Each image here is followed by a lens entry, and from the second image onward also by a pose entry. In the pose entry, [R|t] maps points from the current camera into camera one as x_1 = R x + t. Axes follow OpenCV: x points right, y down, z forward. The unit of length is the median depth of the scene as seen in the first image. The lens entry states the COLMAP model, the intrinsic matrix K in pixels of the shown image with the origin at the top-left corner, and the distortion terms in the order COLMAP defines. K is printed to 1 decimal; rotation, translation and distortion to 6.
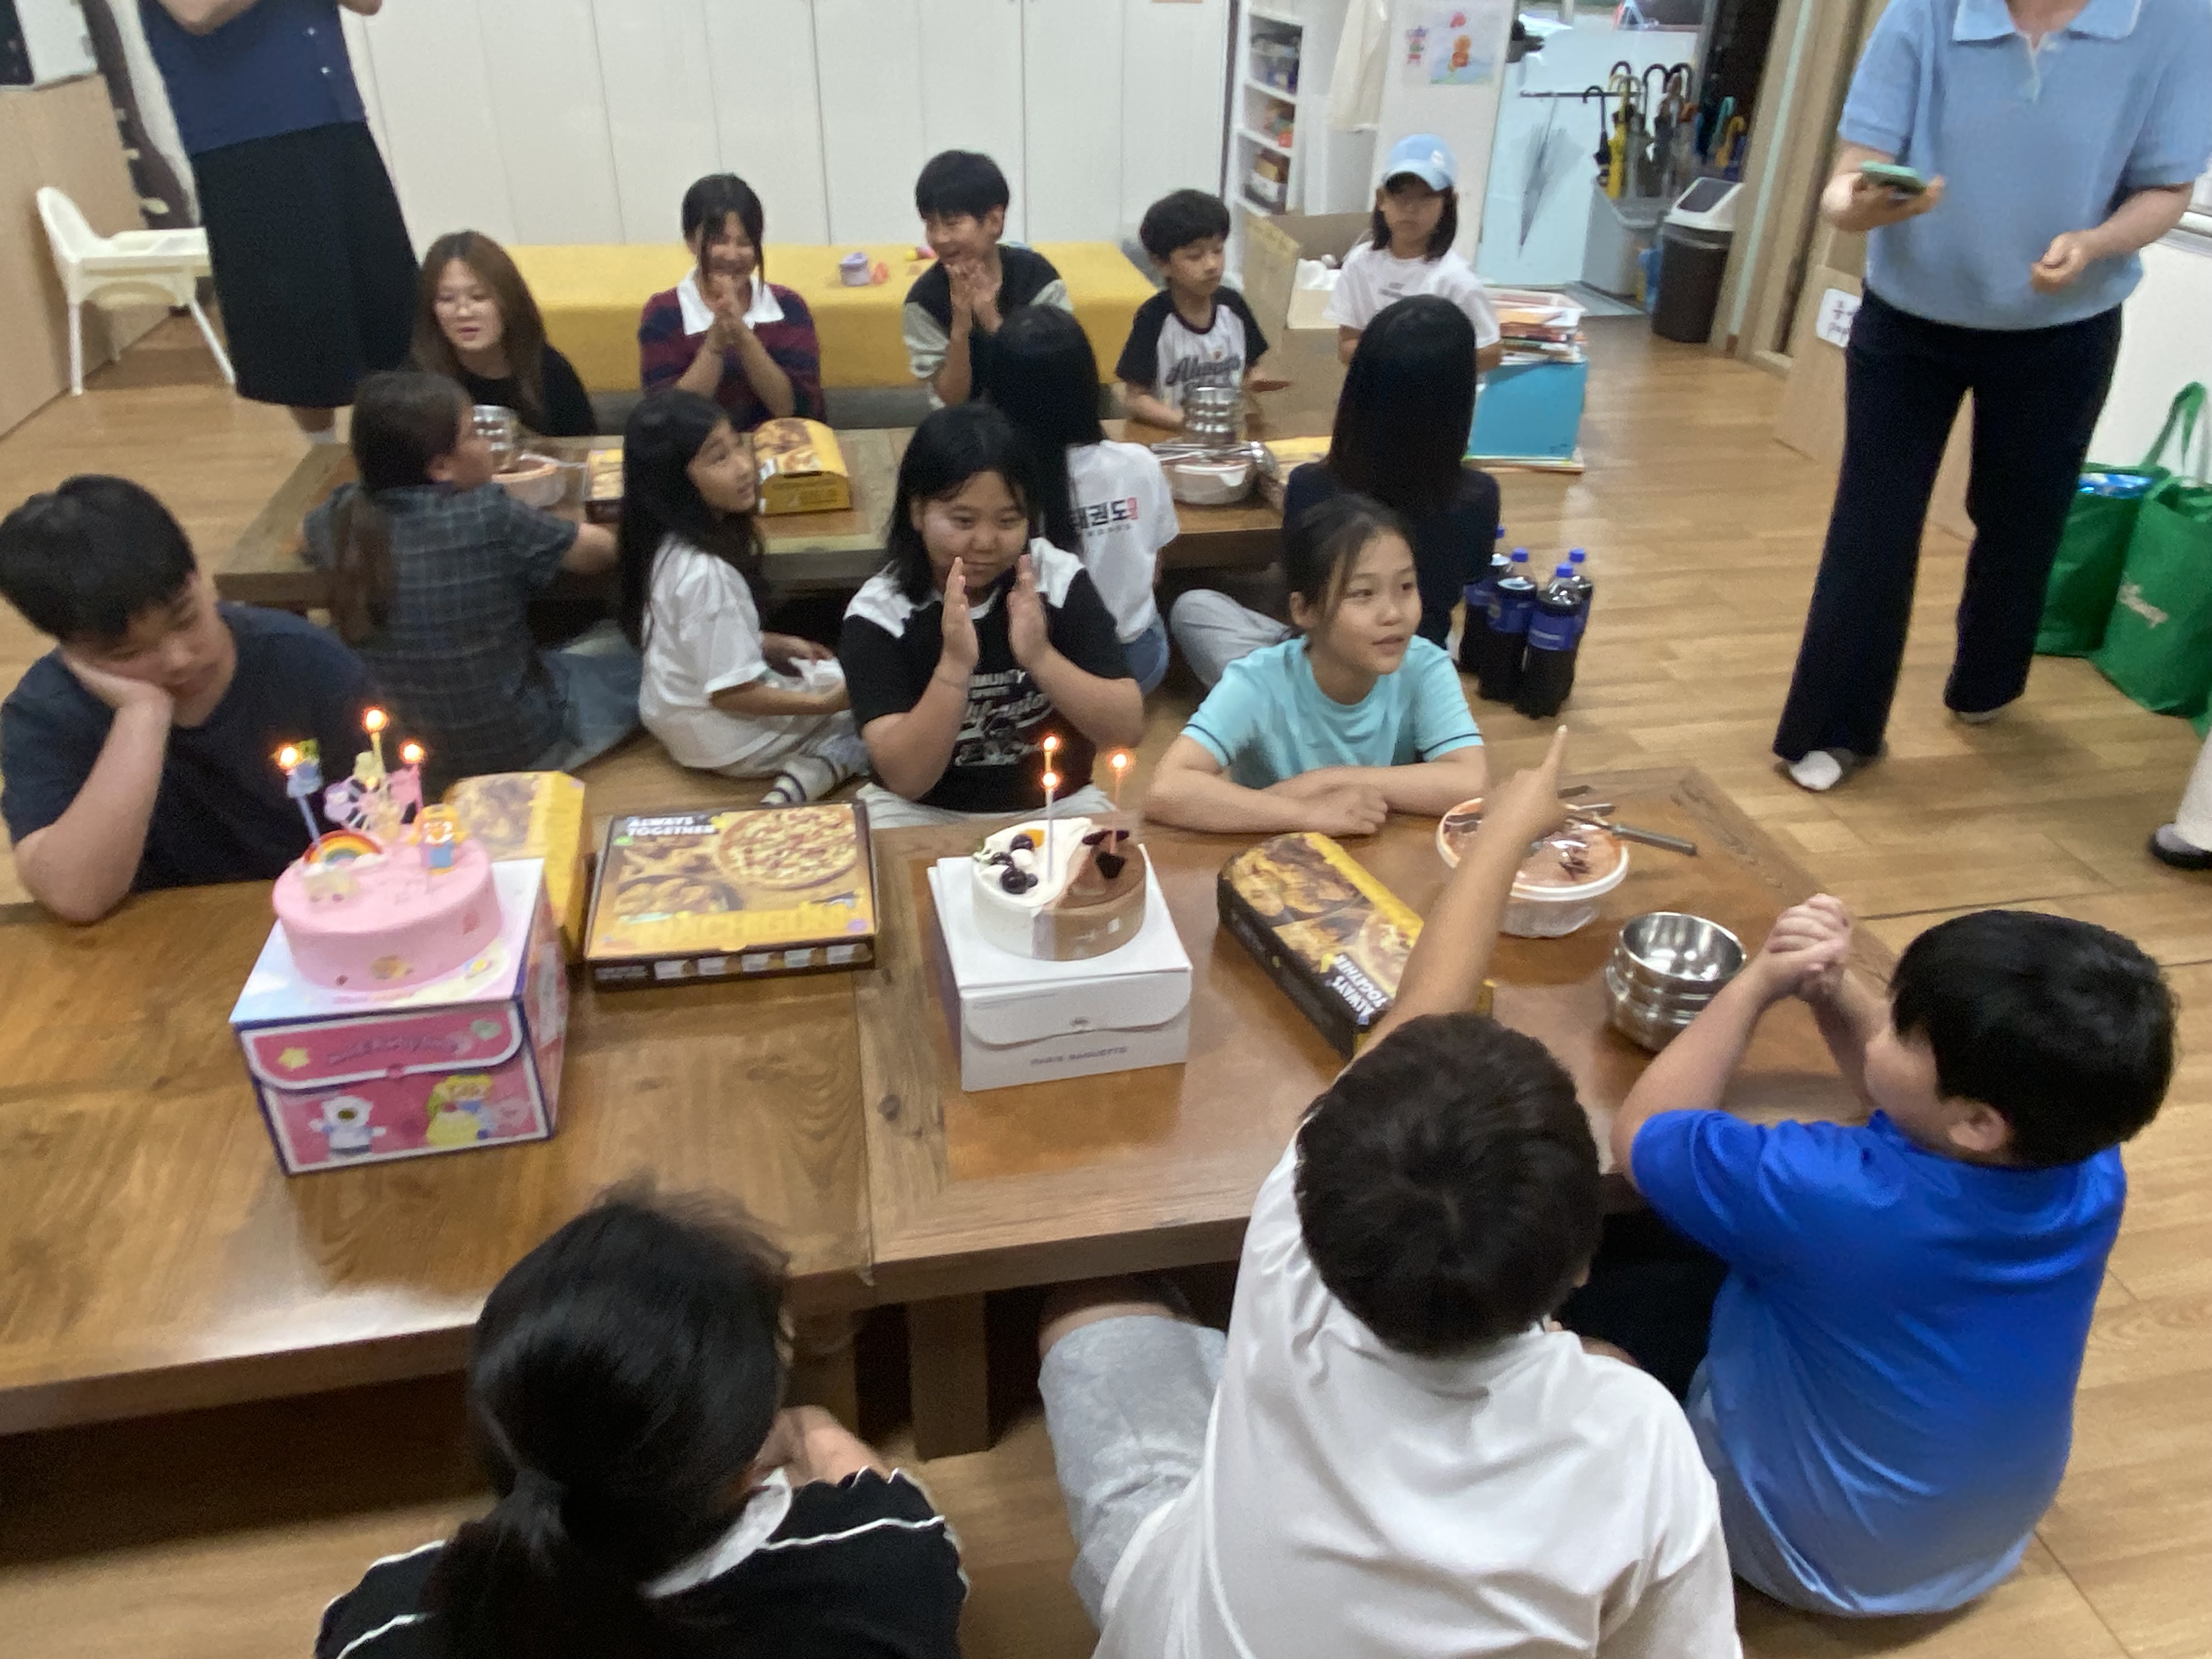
lens RADIAL K [[1519.1, 0, 1106.0], [0, 1519.1, 829.5], [0, 0, 1]] dist [0.064201, -0.058468]
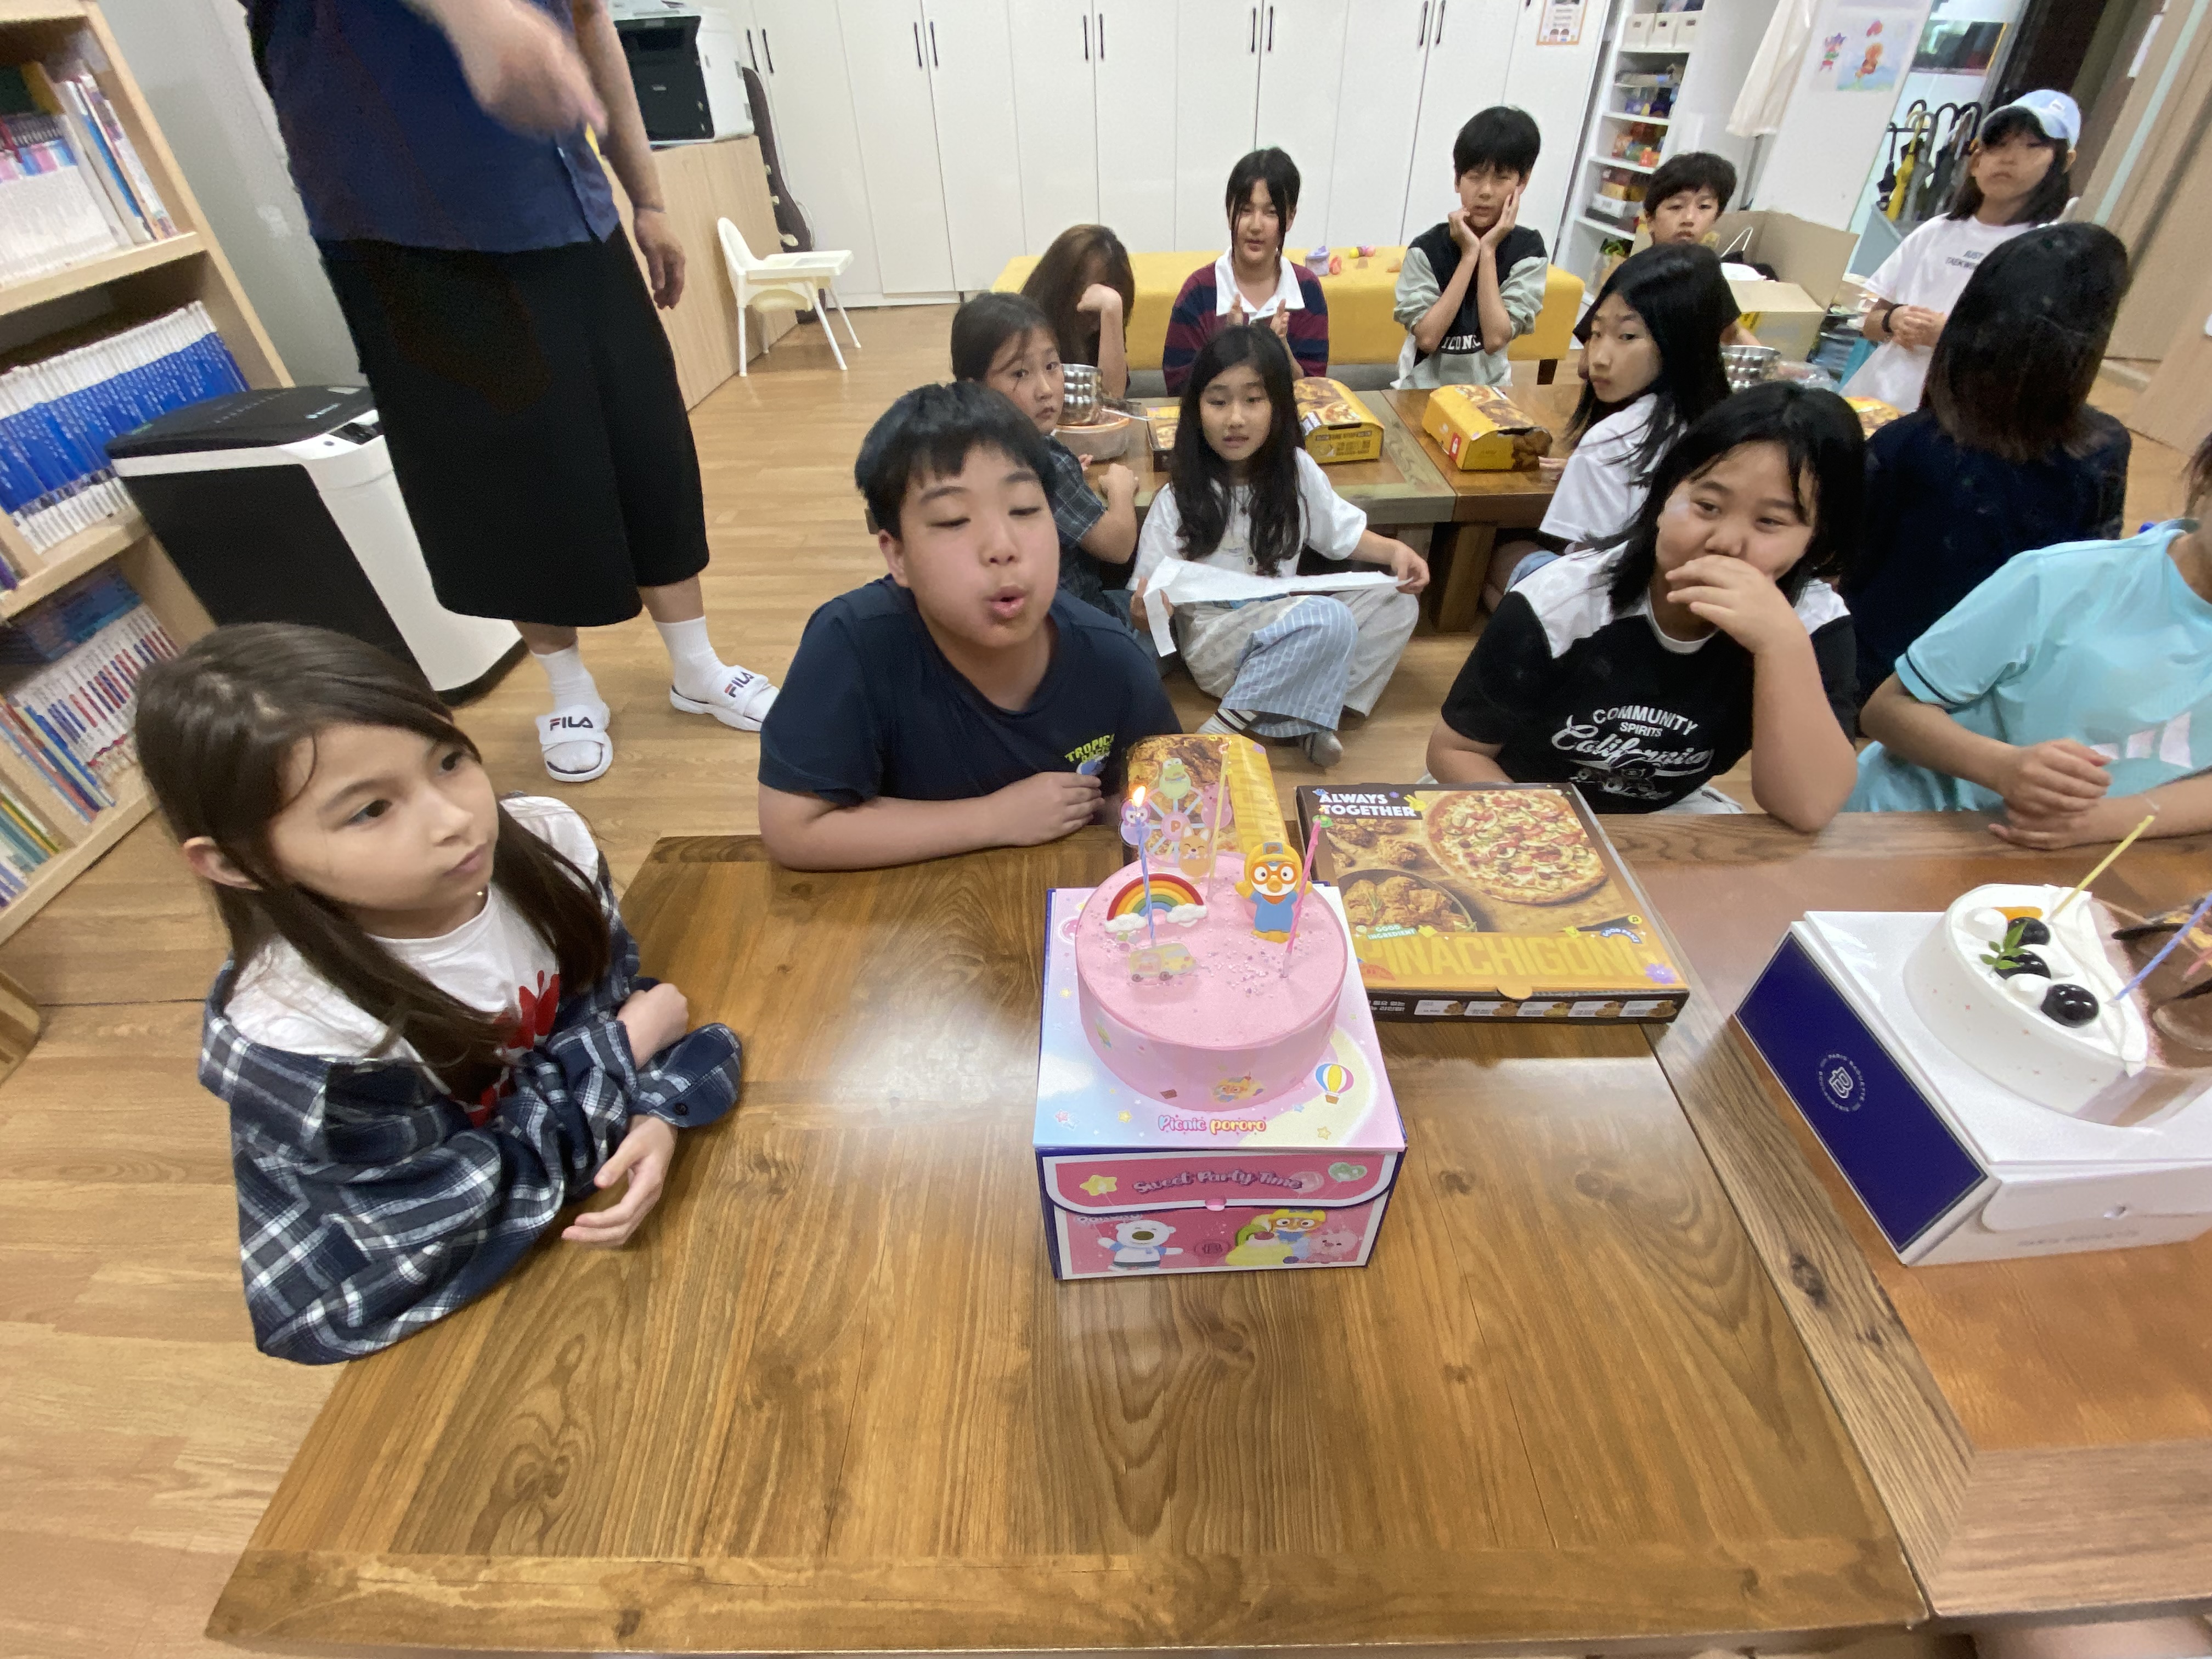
lens RADIAL K [[941.3, 0, 1106.0], [0, 941.3, 829.5], [0, 0, 1]] dist [-0.016303, -0.005580]
pose [[0.977867, 0.086472, -0.190522, -0.209449], [-0.057032, 0.986280, 0.154919, -0.041637], [0.201305, -0.140624, 0.969382, 0.271396]]
